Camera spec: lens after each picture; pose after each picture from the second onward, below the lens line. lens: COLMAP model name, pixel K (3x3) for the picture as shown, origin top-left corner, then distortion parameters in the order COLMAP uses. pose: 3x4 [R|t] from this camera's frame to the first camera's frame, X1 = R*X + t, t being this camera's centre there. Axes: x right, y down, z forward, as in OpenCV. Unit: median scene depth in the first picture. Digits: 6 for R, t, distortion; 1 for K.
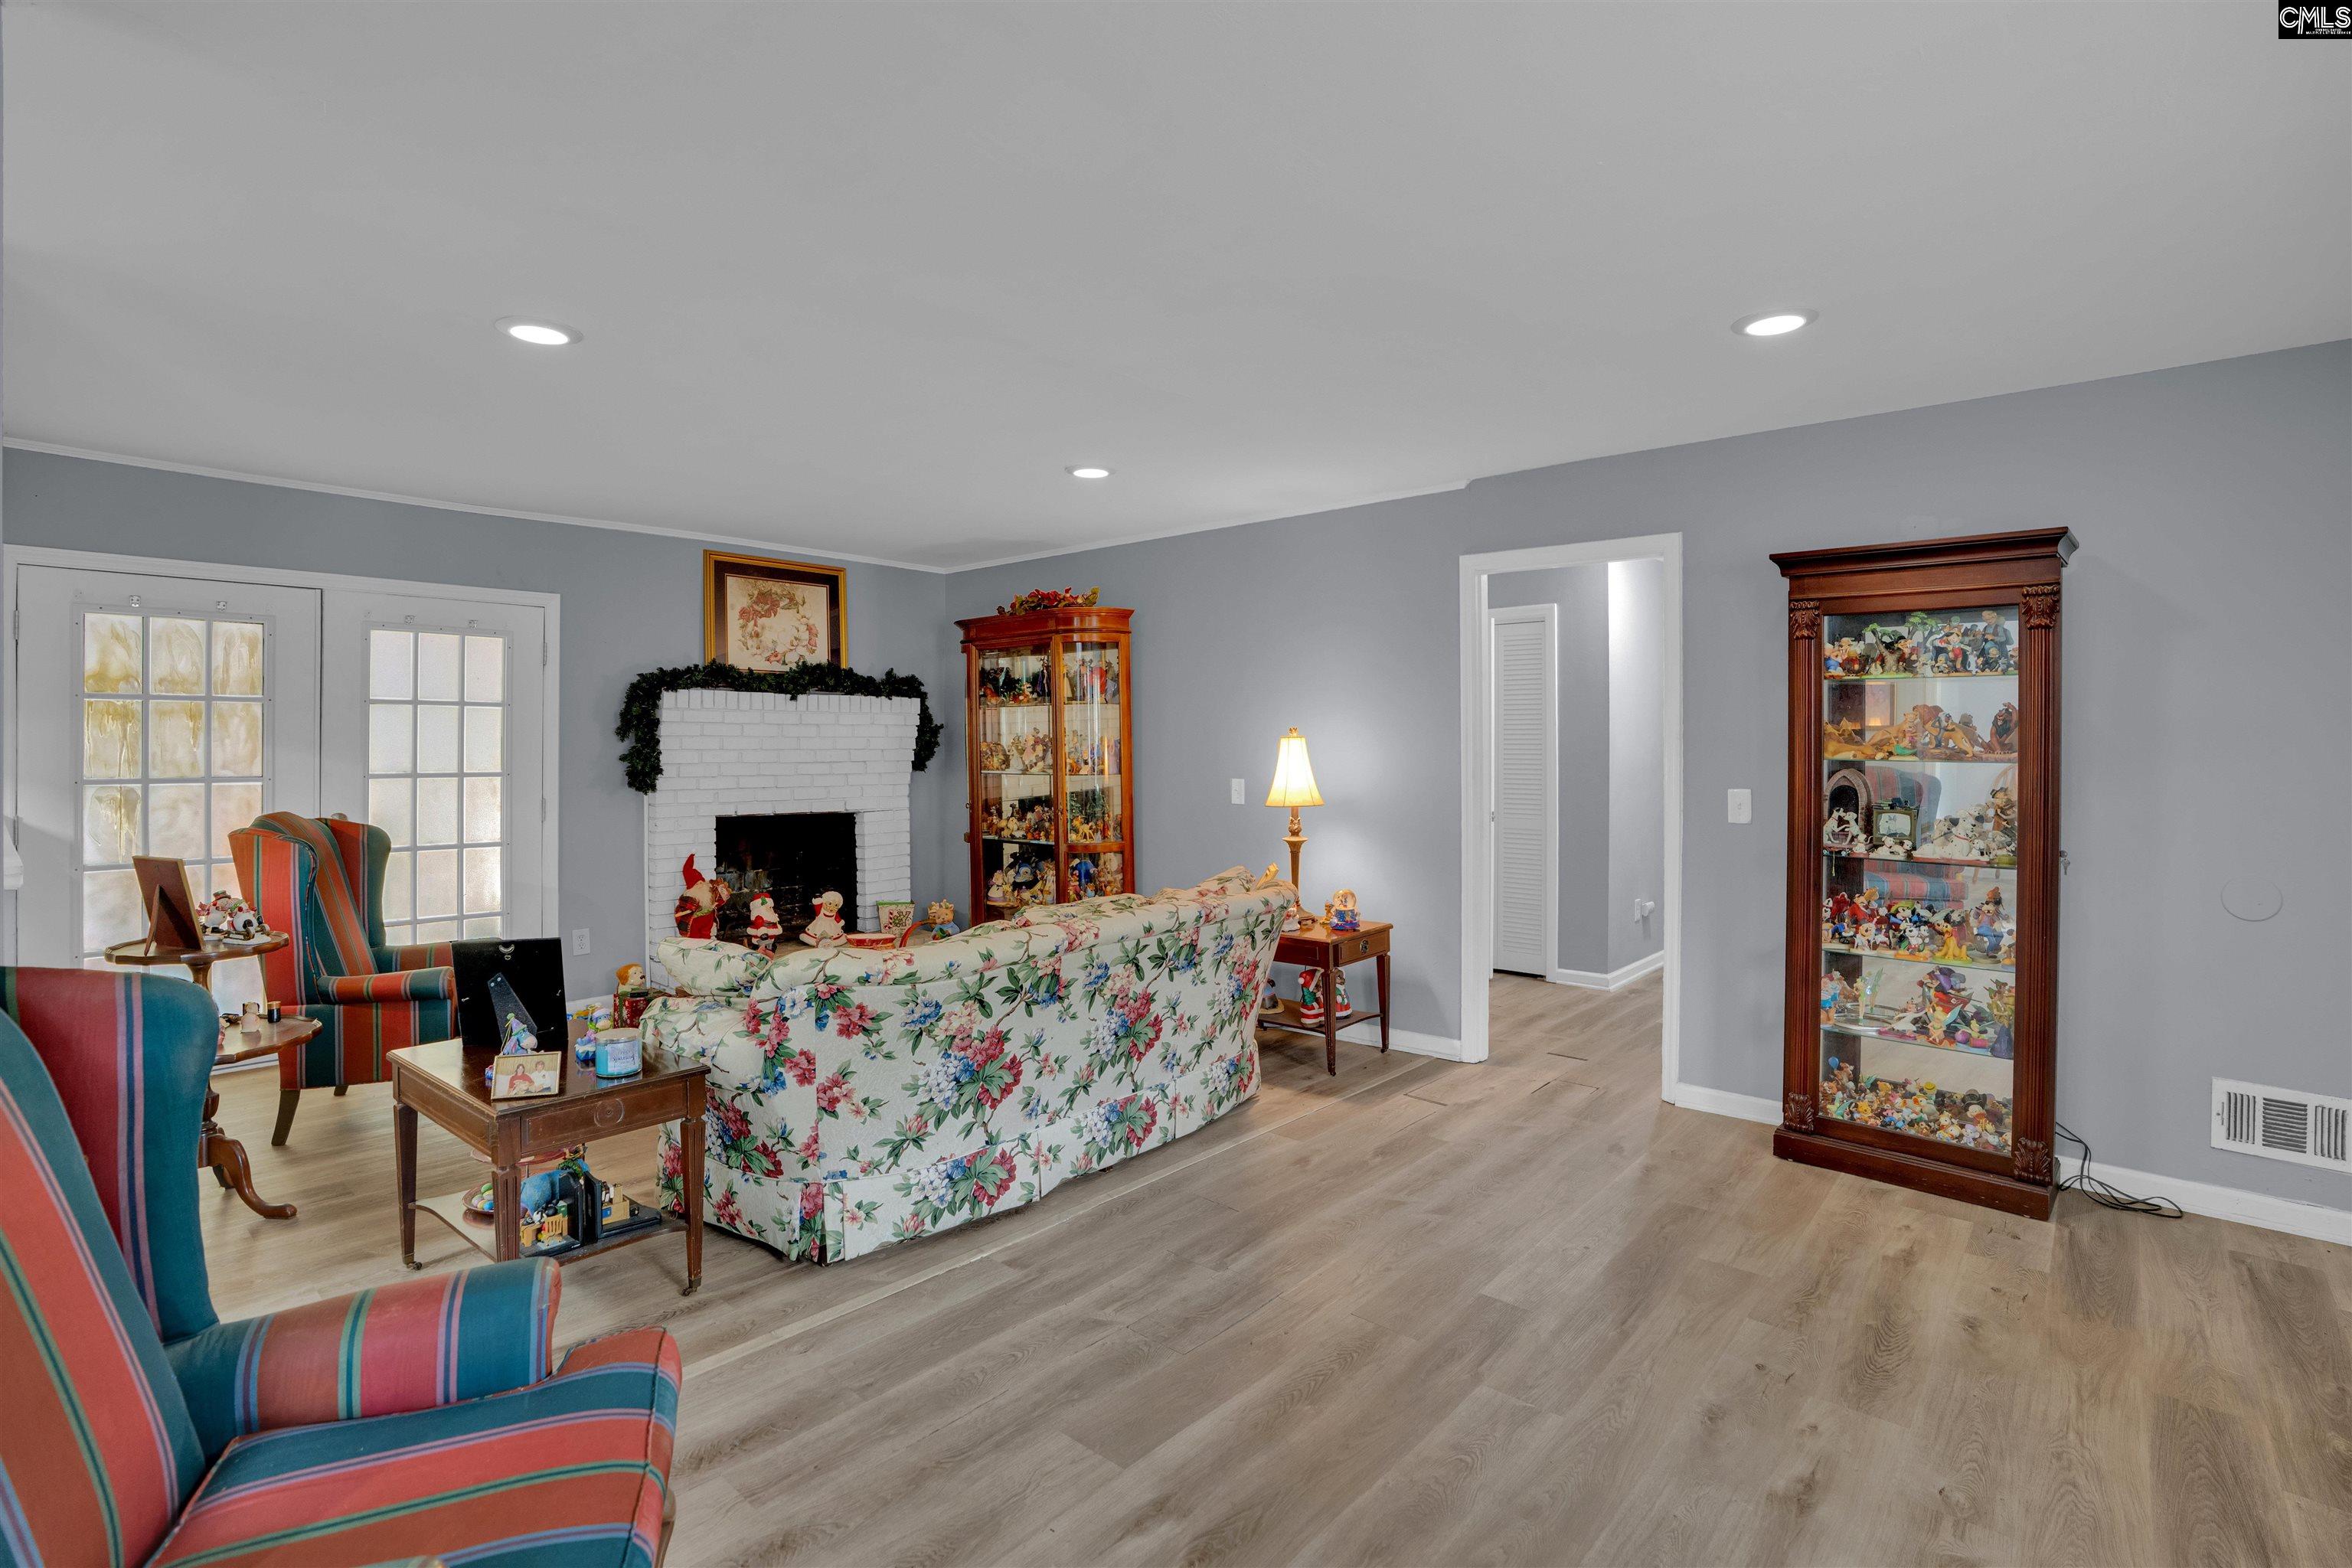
lens RADIAL K [[1158.1, 0, 1176.4], [0, 1158.1, 737.9], [0, 0, 1]] dist [-0.055499, 0.000757]
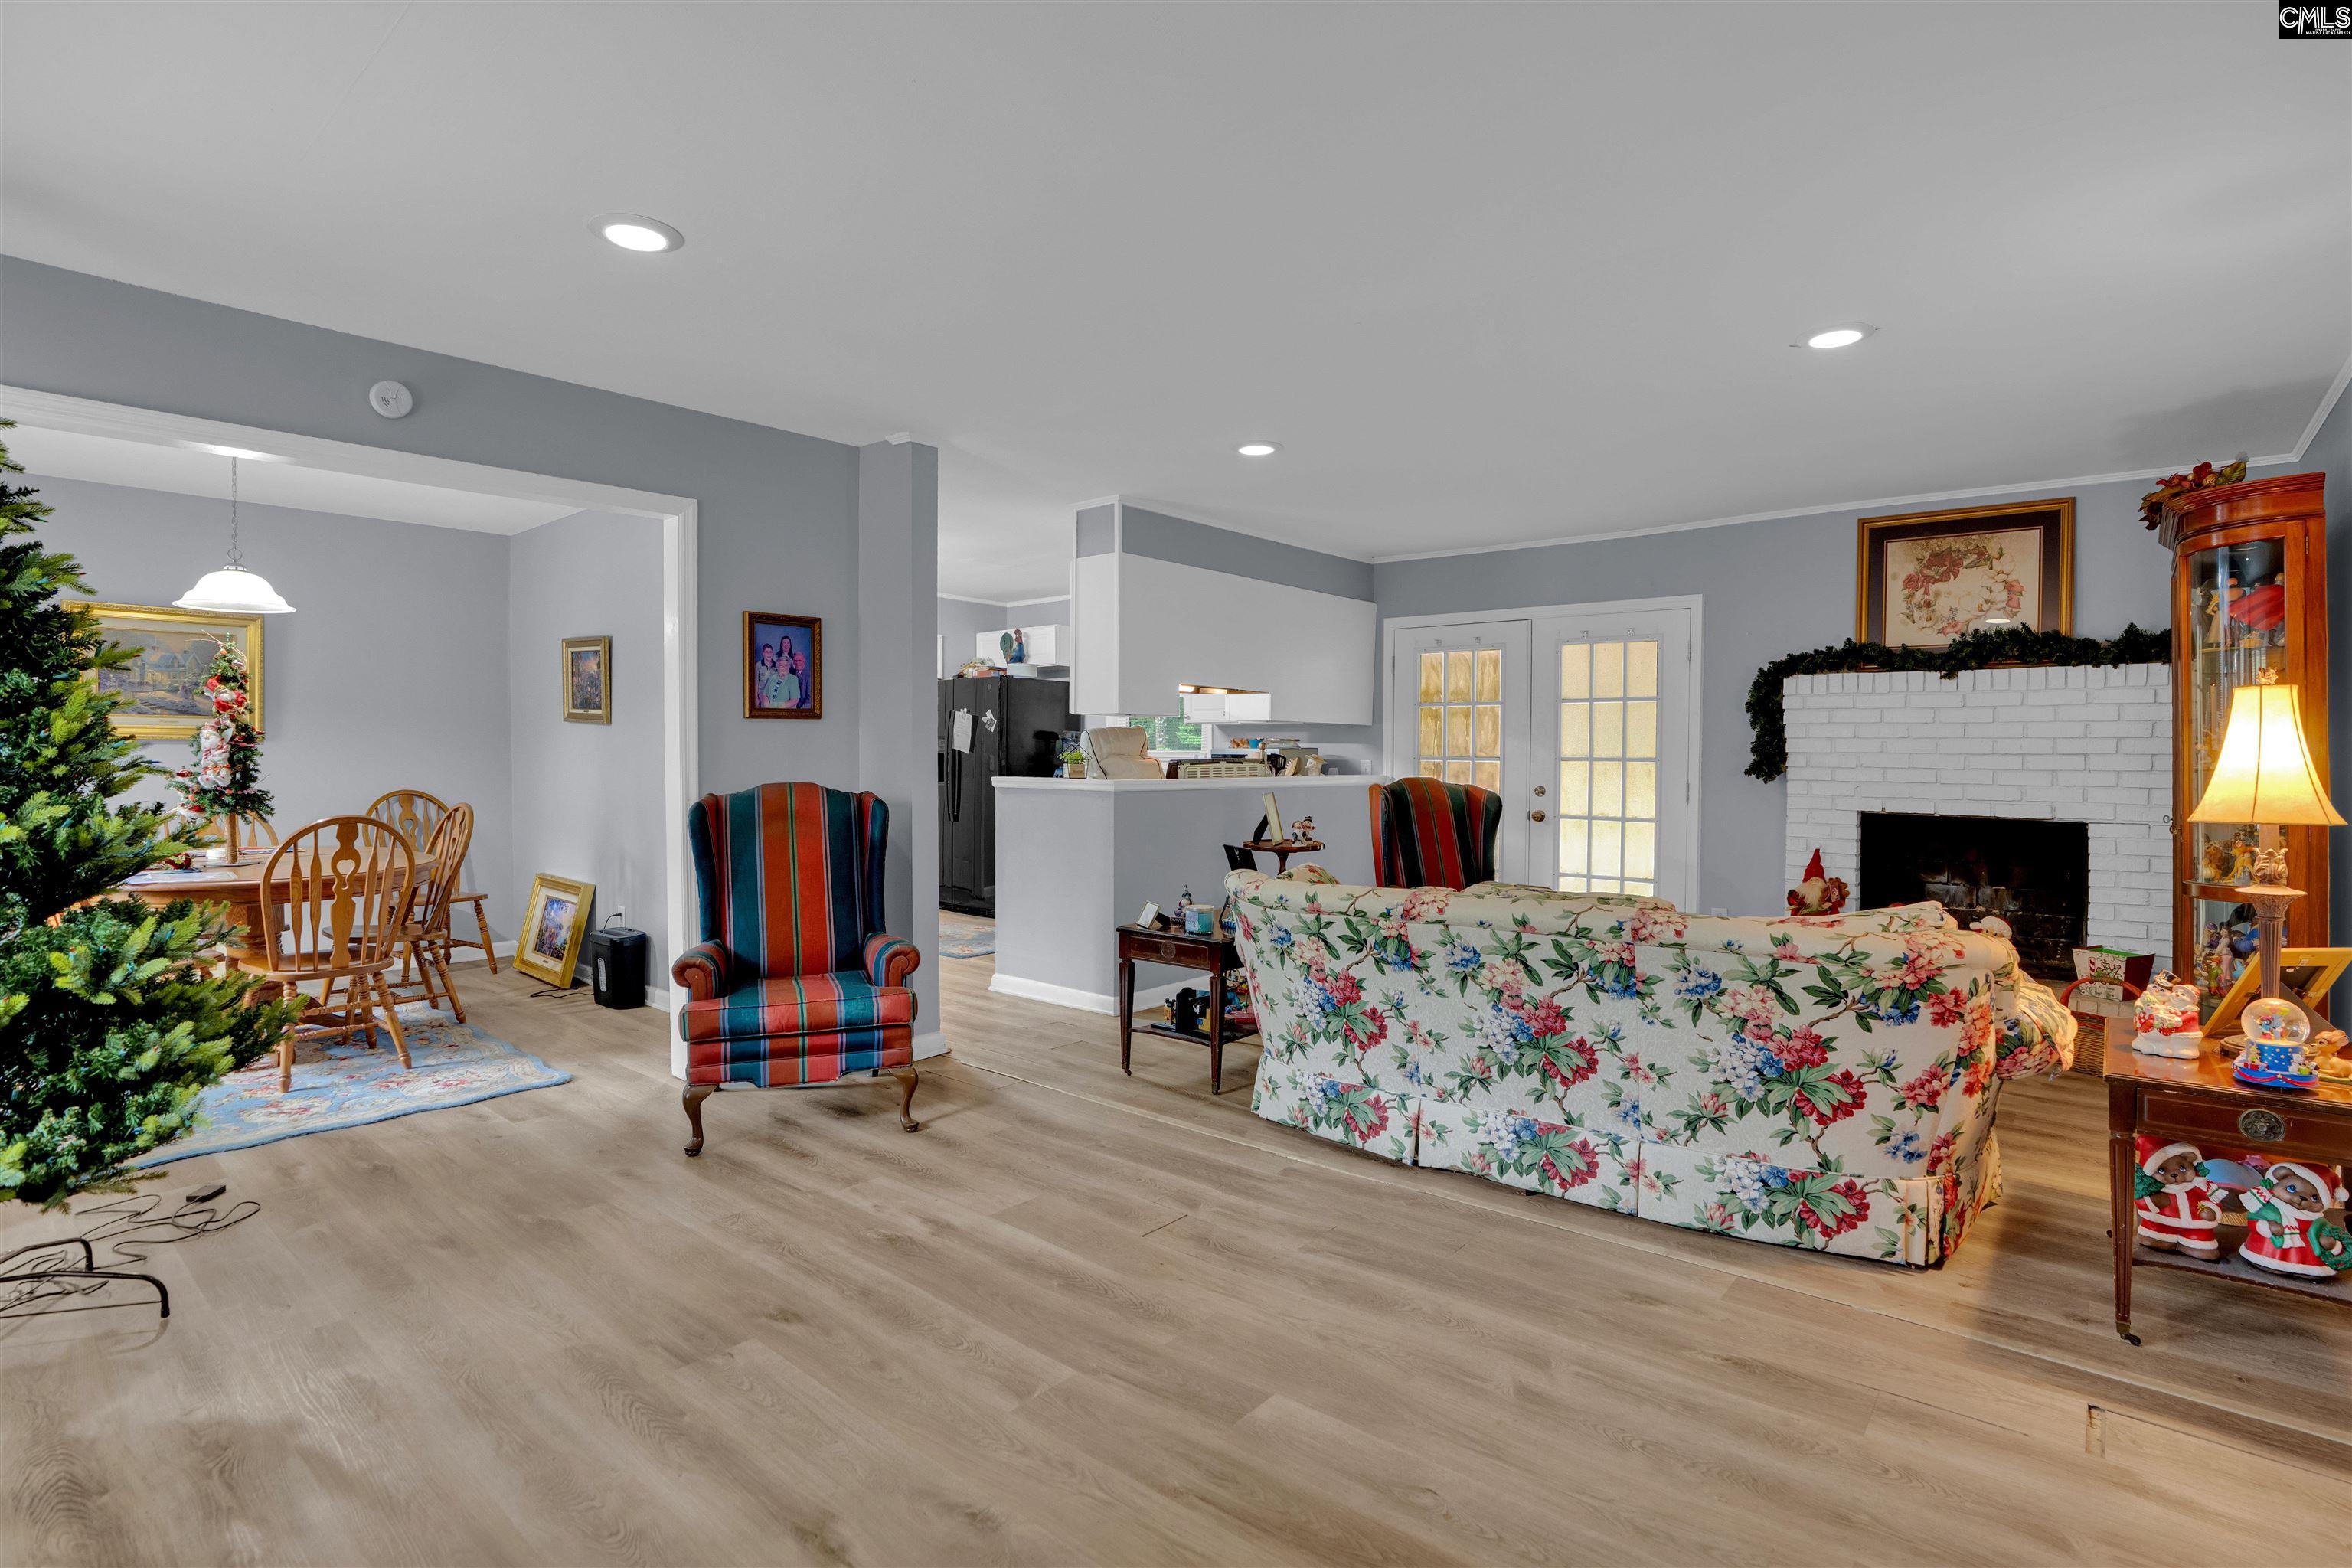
lens RADIAL K [[1188.5, 0, 1176.2], [0, 1188.5, 804.2], [0, 0, 1]] dist [-0.113365, 0.070958]
pose [[-0.024227, 0.038225, -0.998975, 0.658070], [-0.004194, 0.999256, 0.038338, 0.037186], [0.999698, 0.005119, -0.024049, 0.603246]]
